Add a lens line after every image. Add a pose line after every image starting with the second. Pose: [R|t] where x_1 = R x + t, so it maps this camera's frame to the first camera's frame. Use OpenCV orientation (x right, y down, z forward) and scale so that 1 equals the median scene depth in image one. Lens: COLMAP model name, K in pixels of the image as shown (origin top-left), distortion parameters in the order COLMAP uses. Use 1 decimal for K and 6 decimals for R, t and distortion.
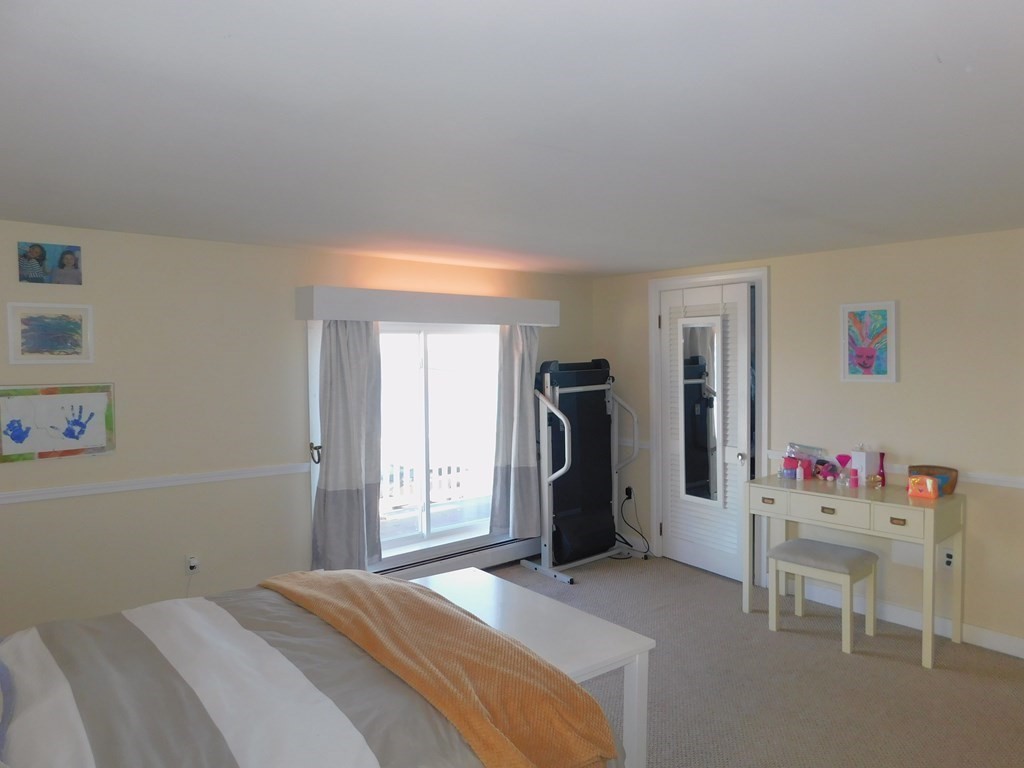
lens RADIAL K [[697.5, 0, 505.4], [0, 697.5, 383.1], [0, 0, 1]] dist [-0.066771, 0.066204]
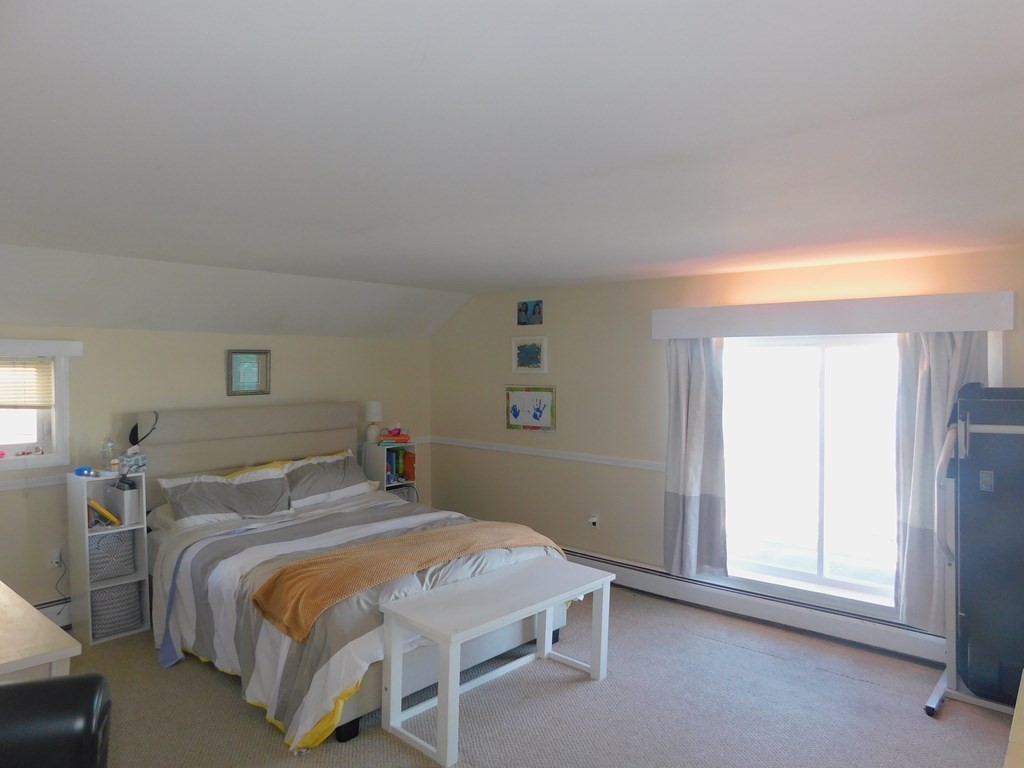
lens RADIAL K [[697.5, 0, 505.4], [0, 697.5, 383.1], [0, 0, 1]] dist [-0.066771, 0.066204]
pose [[0.132497, 0.034379, -0.990587, 0.981929], [-0.039090, 0.998802, 0.029435, -0.050175], [0.990412, 0.034822, 0.133682, 0.702426]]
